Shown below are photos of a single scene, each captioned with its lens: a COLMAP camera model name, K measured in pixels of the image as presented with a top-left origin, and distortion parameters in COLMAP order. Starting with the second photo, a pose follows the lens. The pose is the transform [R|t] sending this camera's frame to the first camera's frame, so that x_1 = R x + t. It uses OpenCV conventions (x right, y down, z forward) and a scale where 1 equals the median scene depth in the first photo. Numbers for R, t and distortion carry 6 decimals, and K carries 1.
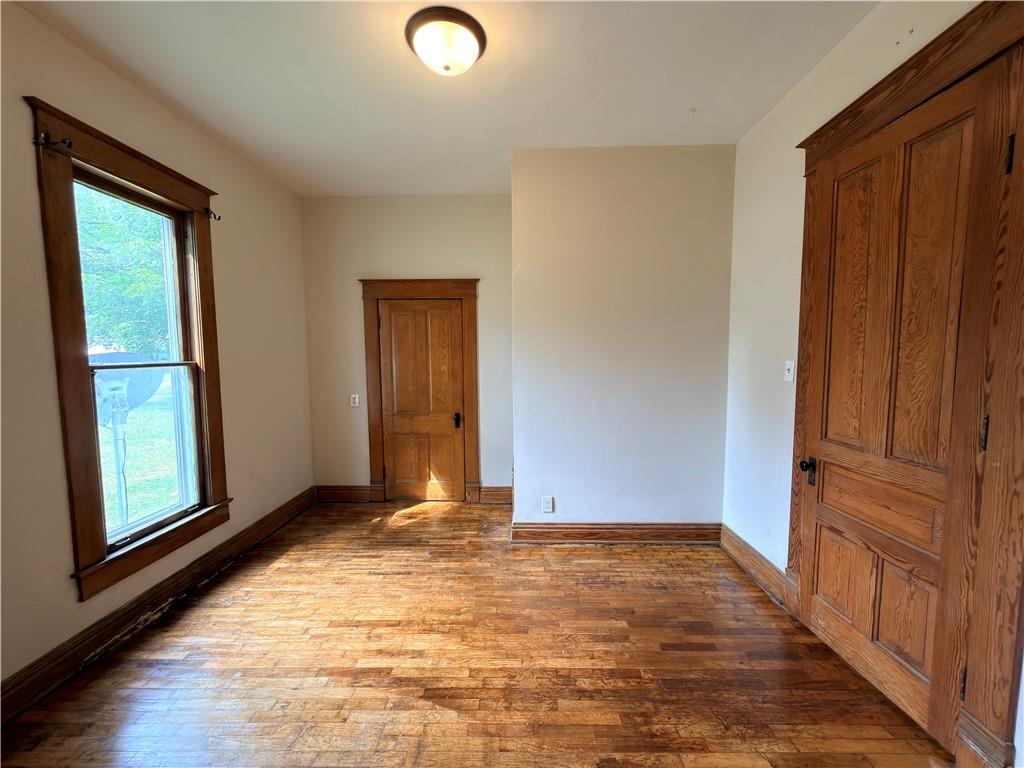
lens RADIAL K [[409.1, 0, 513.8], [0, 409.1, 383.2], [0, 0, 1]] dist [-0.000527, 0.000109]
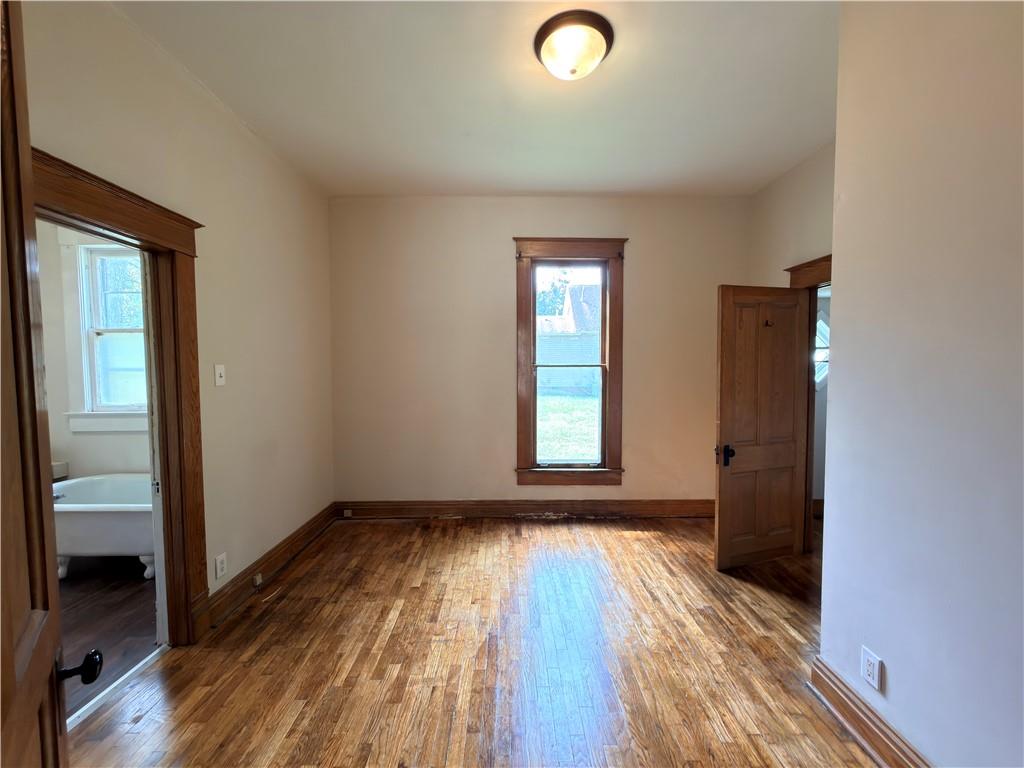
lens RADIAL K [[409.1, 0, 513.8], [0, 409.1, 383.2], [0, 0, 1]] dist [-0.000527, 0.000109]
pose [[0.028254, 0.056480, -0.998004, 0.597940], [-0.075409, 0.995678, 0.054214, -0.038152], [0.996752, 0.073727, 0.032391, 0.602737]]
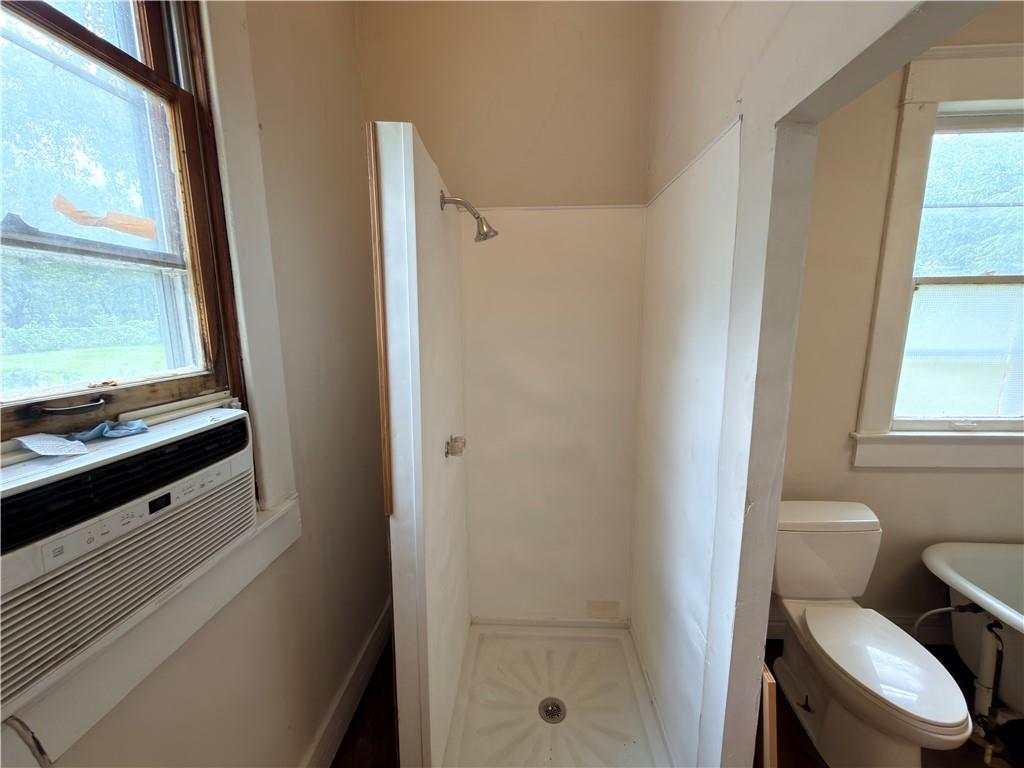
lens RADIAL K [[414.3, 0, 526.9], [0, 414.3, 388.9], [0, 0, 1]] dist [-0.001715, -0.000041]
pose [[-0.021805, 0.176496, -0.984060, 0.037608], [-0.071962, 0.981464, 0.177625, 0.057264], [0.997169, 0.074688, -0.008700, -1.127262]]
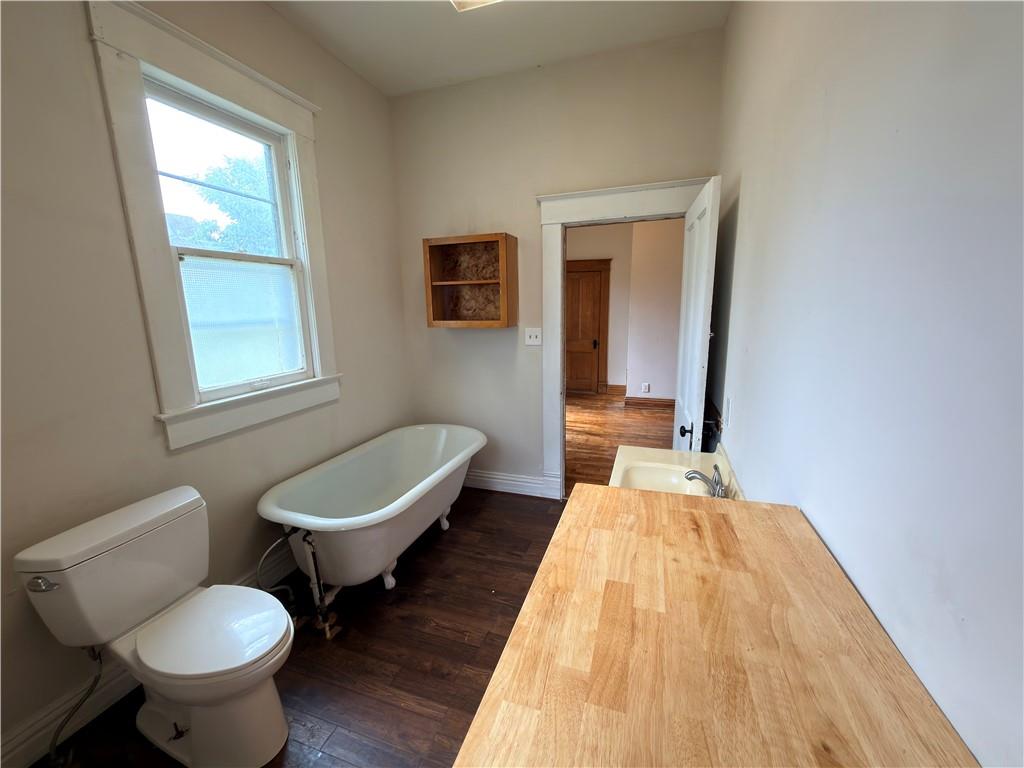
lens RADIAL K [[409.1, 0, 513.8], [0, 409.1, 383.2], [0, 0, 1]] dist [-0.000527, 0.000109]
pose [[0.956894, 0.050172, -0.286070, 0.046229], [-0.017093, 0.992987, 0.116977, 0.081833], [0.289933, -0.107045, 0.951042, -1.018577]]
